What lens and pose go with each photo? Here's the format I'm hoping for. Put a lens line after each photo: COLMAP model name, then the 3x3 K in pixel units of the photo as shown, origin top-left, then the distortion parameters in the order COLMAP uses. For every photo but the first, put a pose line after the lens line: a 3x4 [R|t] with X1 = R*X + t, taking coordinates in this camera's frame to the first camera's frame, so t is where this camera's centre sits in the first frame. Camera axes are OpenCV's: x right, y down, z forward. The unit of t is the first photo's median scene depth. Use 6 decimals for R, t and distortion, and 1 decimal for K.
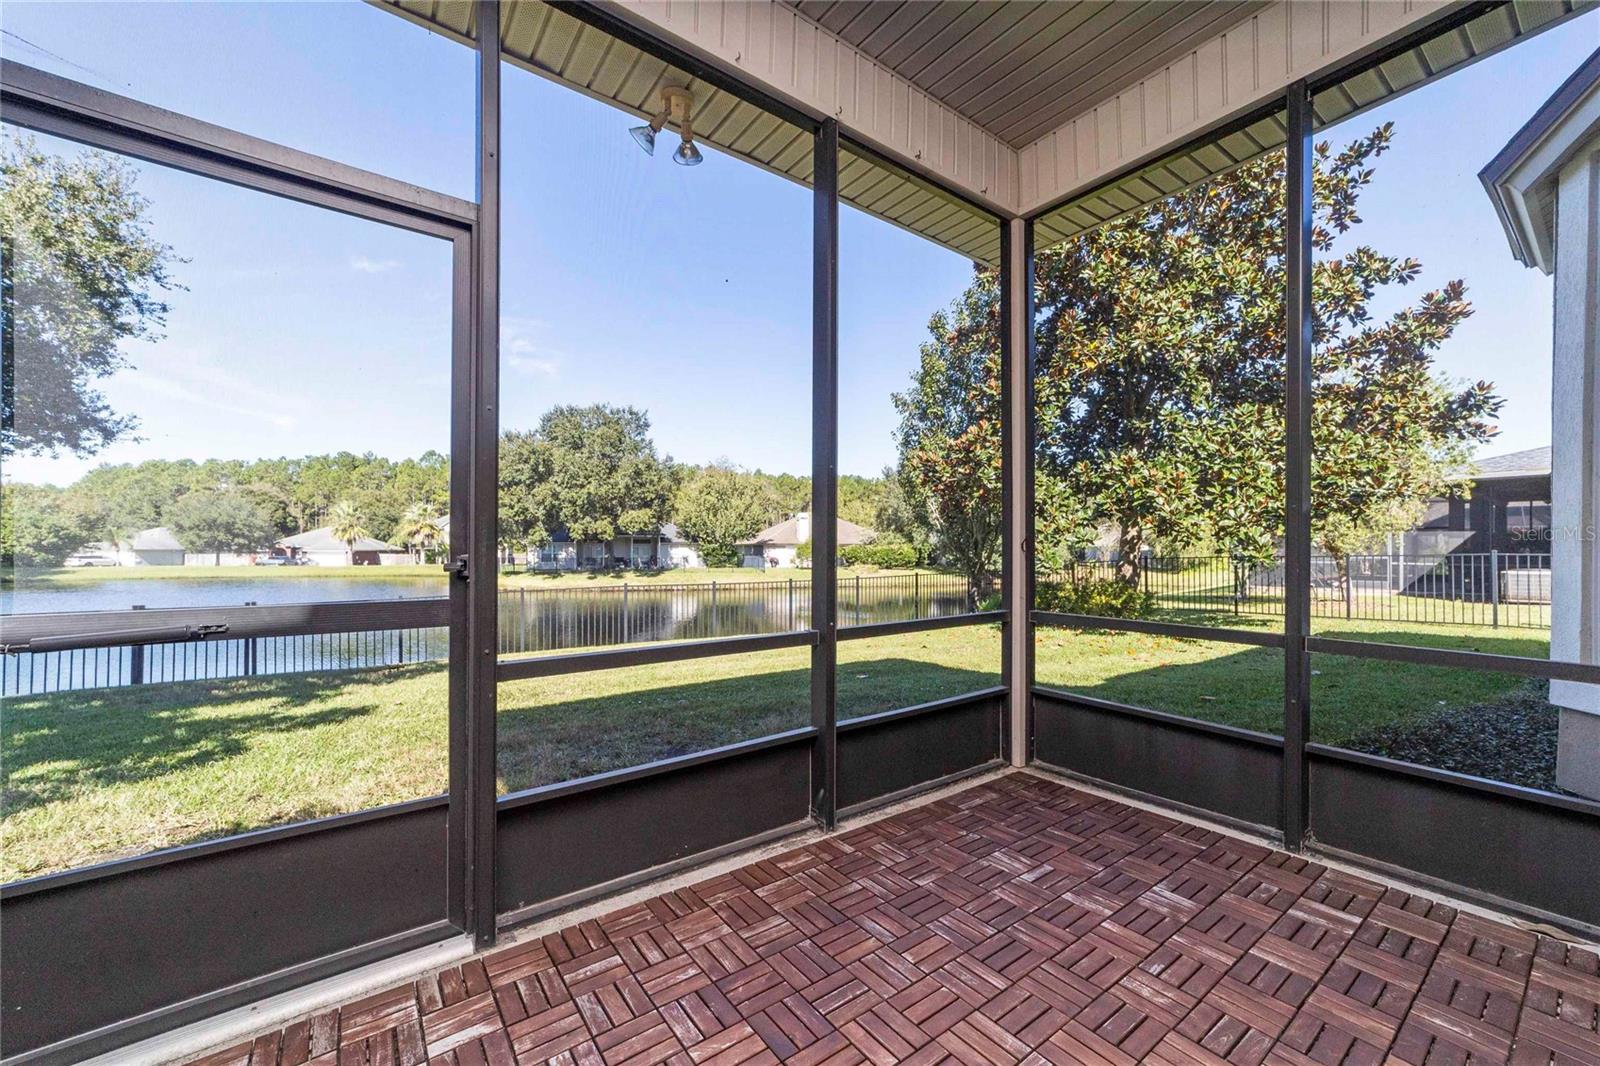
lens RADIAL K [[619.0, 0, 802.2], [0, 619.0, 556.7], [0, 0, 1]] dist [-0.018130, 0.009260]
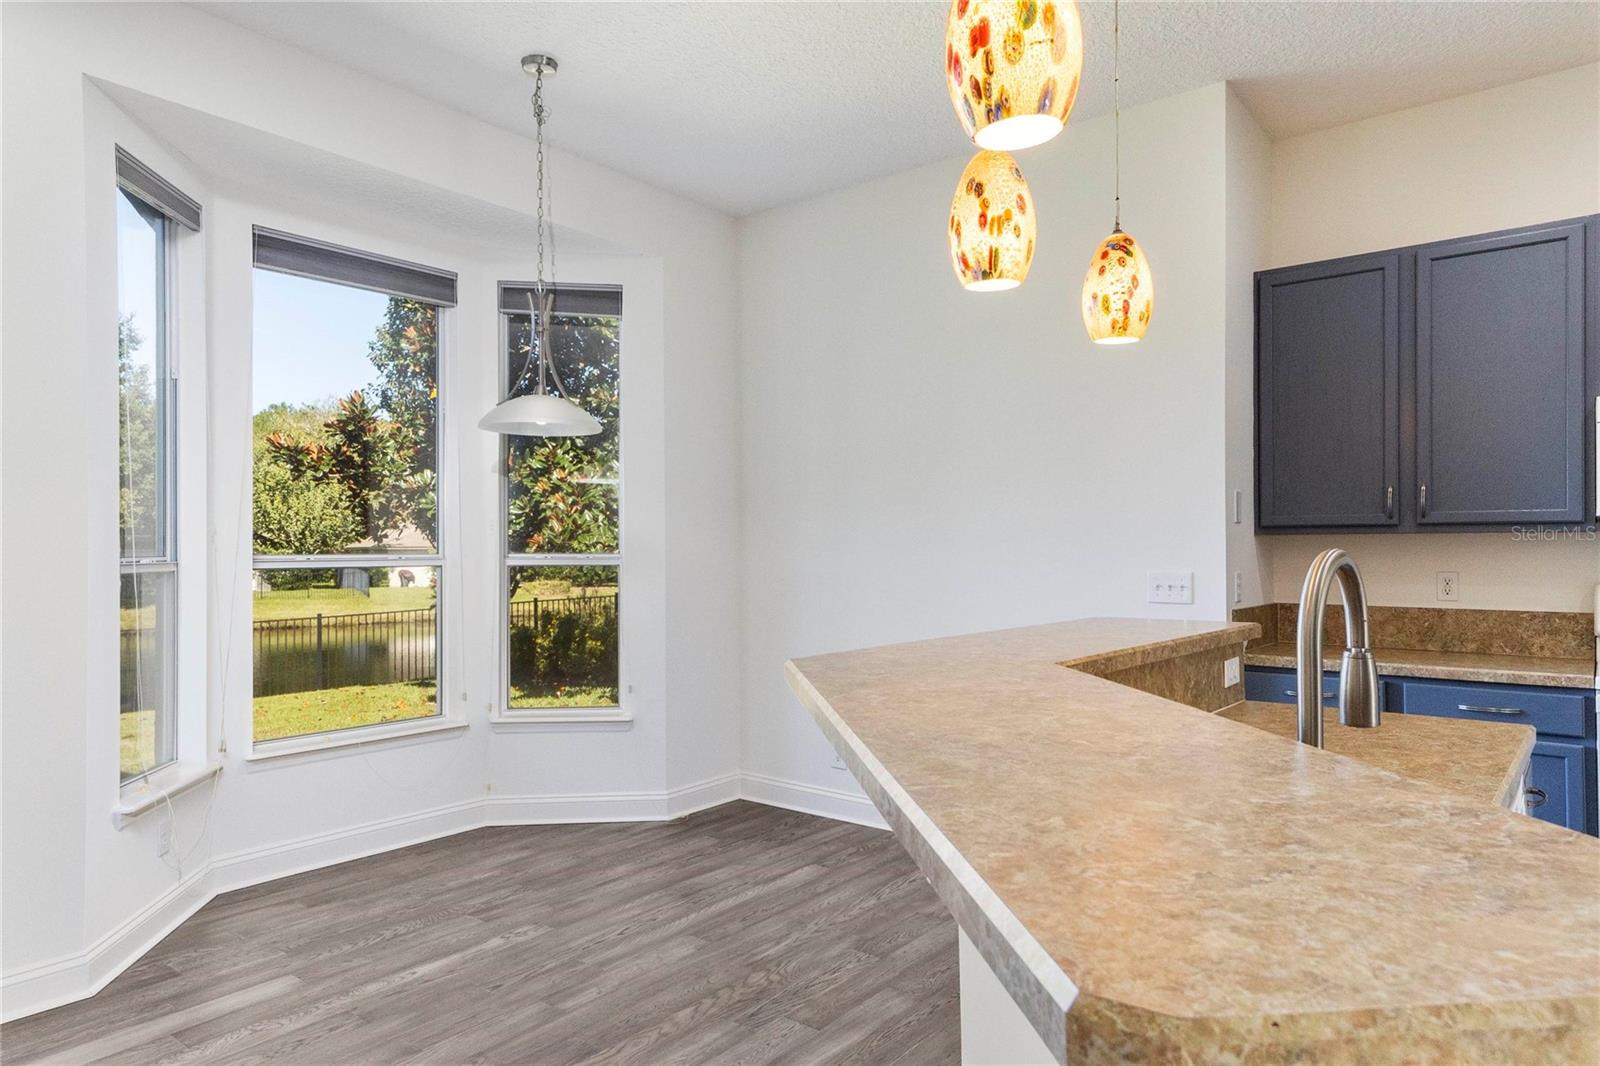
lens RADIAL K [[987.6, 0, 804.0], [0, 987.6, 546.0], [0, 0, 1]] dist [0.015523, 0.002985]
pose [[0.962913, -0.005819, 0.269750, 0.080574], [0.010157, 0.999841, -0.014689, -0.004676], [-0.269621, 0.016884, 0.962818, -0.030908]]
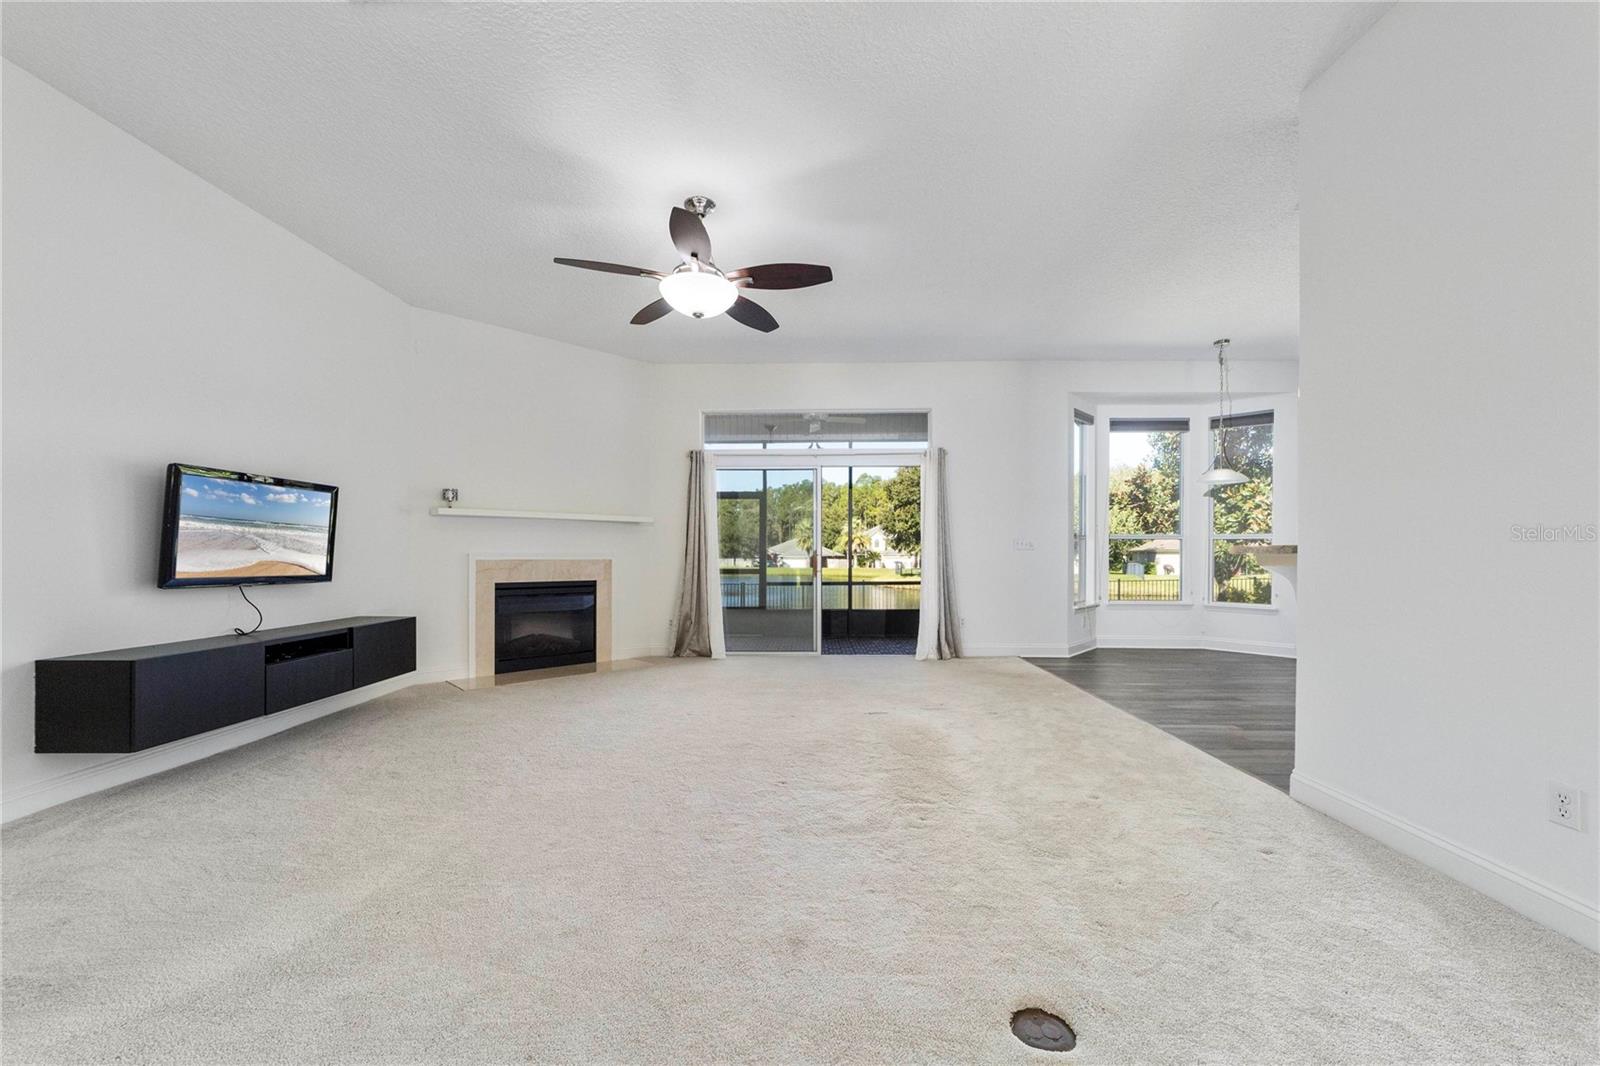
lens RADIAL K [[612.3, 0, 804.5], [0, 612.3, 556.8], [0, 0, 1]] dist [-0.015023, 0.000093]
pose [[0.797538, 0.002139, -0.603265, 0.087173], [-0.007961, 0.999944, -0.006978, 0.000427], [0.603216, 0.010368, 0.797510, -0.087757]]
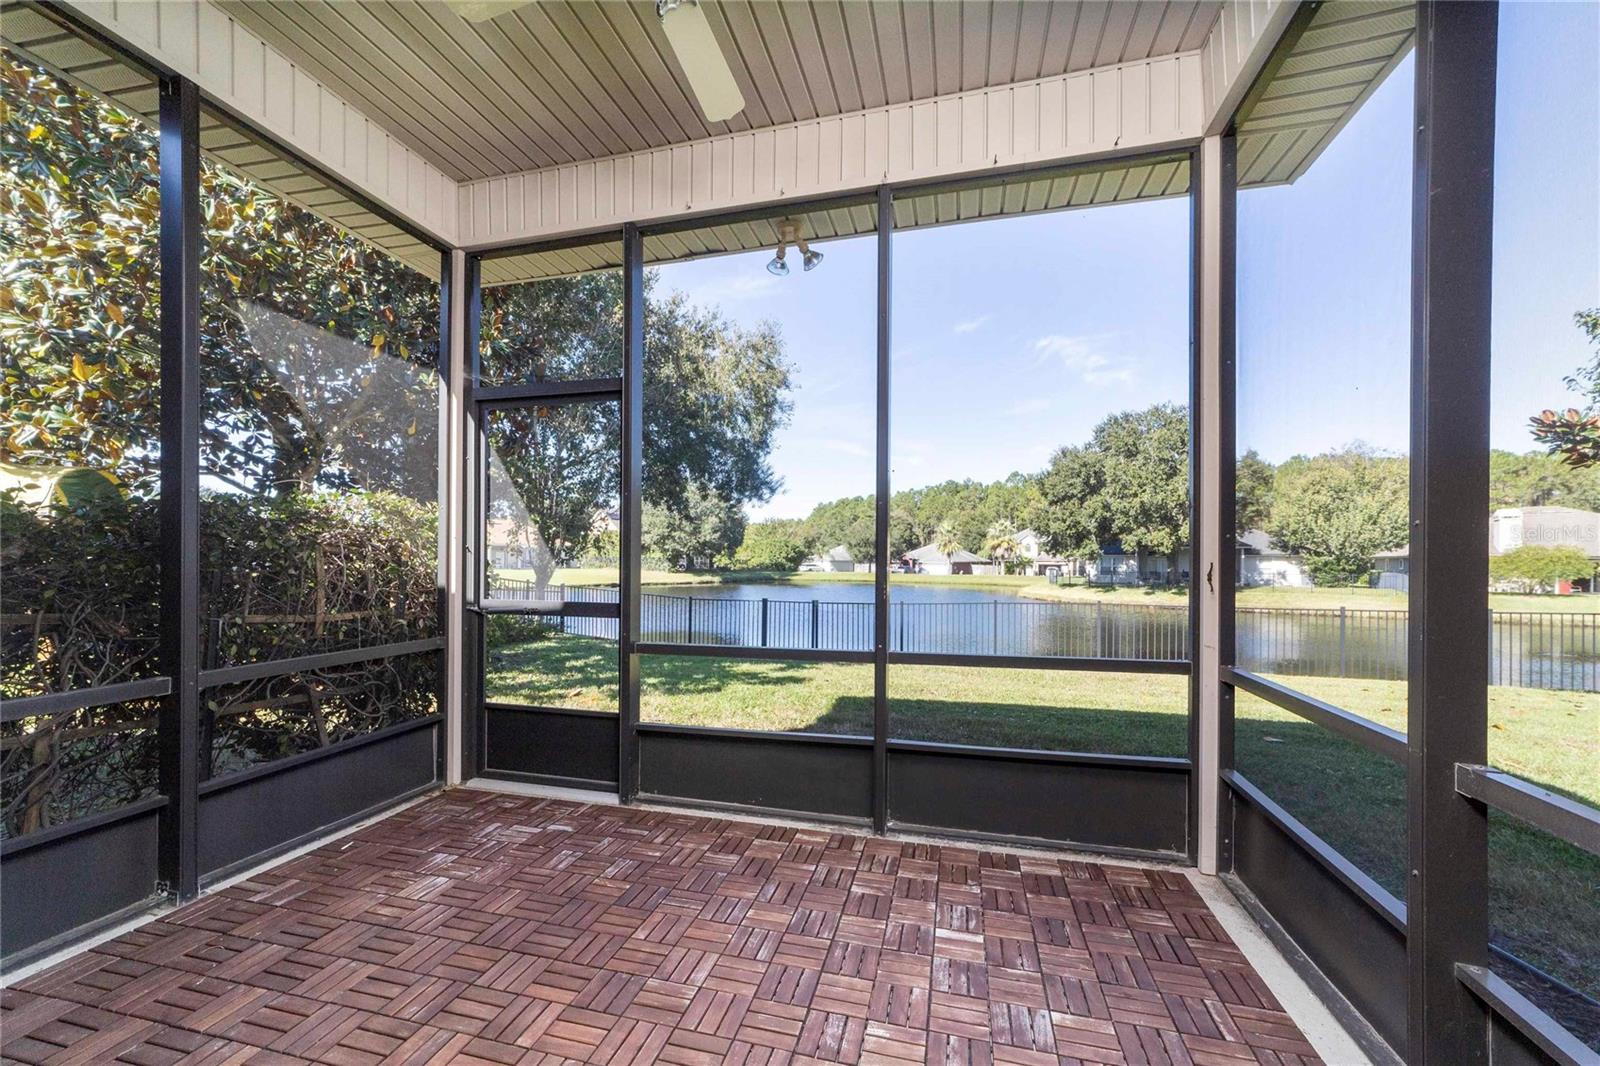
lens RADIAL K [[619.0, 0, 802.2], [0, 619.0, 556.7], [0, 0, 1]] dist [-0.018130, 0.009260]
pose [[0.635025, -0.001106, -0.772491, 0.035810], [-0.013816, 0.999823, -0.012789, -0.001377], [0.772368, 0.018794, 0.634897, 0.008624]]
